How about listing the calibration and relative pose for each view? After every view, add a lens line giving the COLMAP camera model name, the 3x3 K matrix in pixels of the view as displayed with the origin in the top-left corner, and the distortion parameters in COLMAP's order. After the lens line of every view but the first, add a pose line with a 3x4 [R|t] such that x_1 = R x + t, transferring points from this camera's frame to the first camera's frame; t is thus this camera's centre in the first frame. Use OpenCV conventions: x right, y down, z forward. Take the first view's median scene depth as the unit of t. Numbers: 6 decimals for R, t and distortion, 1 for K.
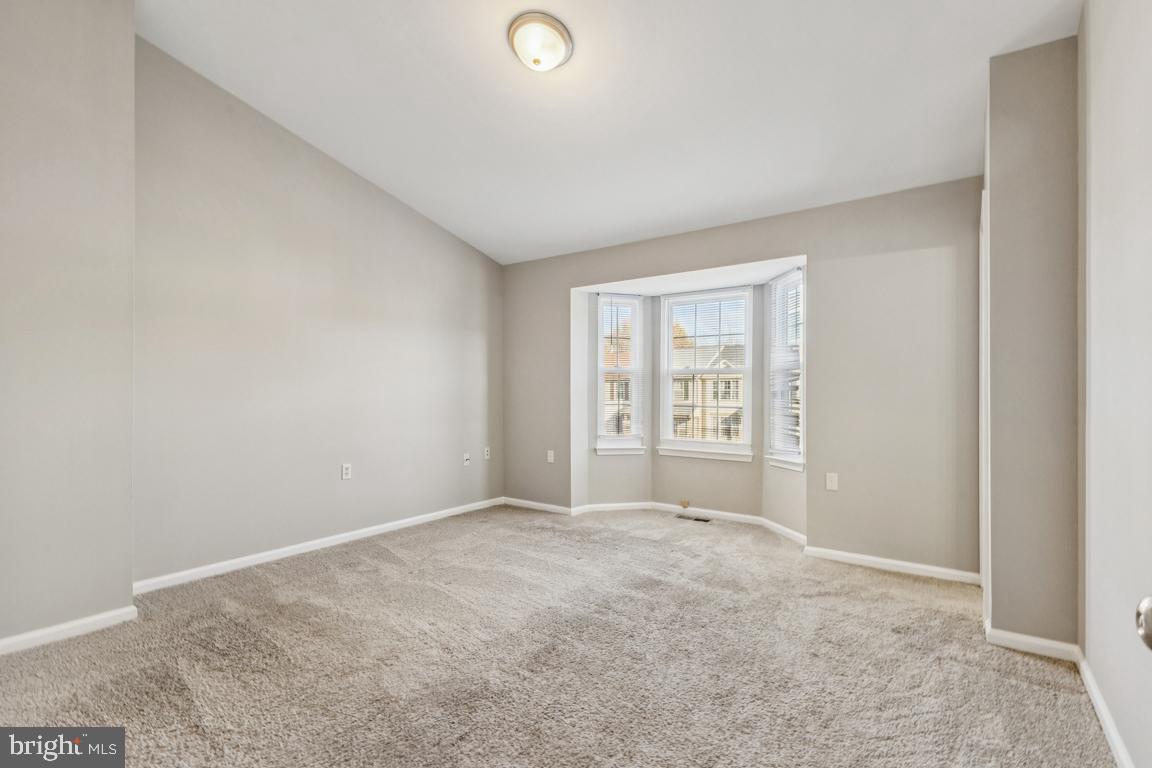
lens RADIAL K [[511.2, 0, 584.6], [0, 511.2, 386.7], [0, 0, 1]] dist [0.005470, 0.000264]
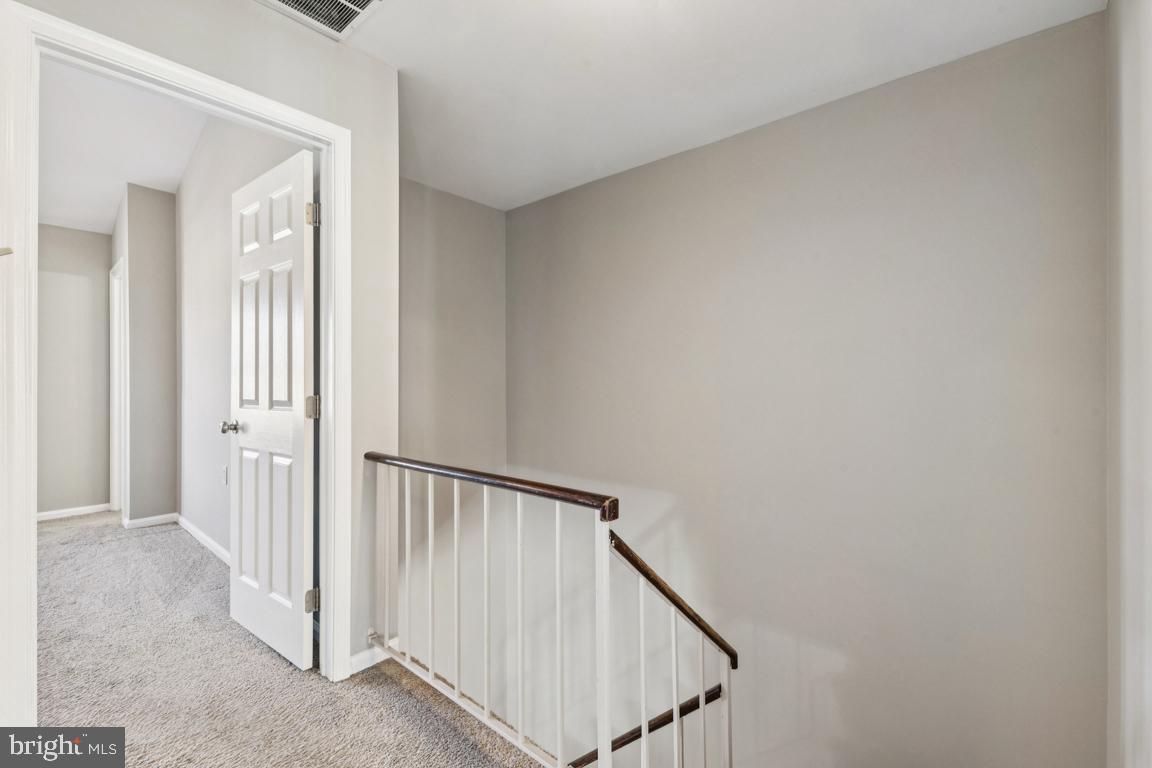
lens RADIAL K [[511.2, 0, 582.6], [0, 511.2, 377.6], [0, 0, 1]] dist [0.005470, 0.000264]
pose [[0.092928, -0.011787, 0.995603, -0.766726], [0.003545, 0.999928, 0.011507, -0.005737], [-0.995667, 0.002460, 0.092963, -0.653170]]
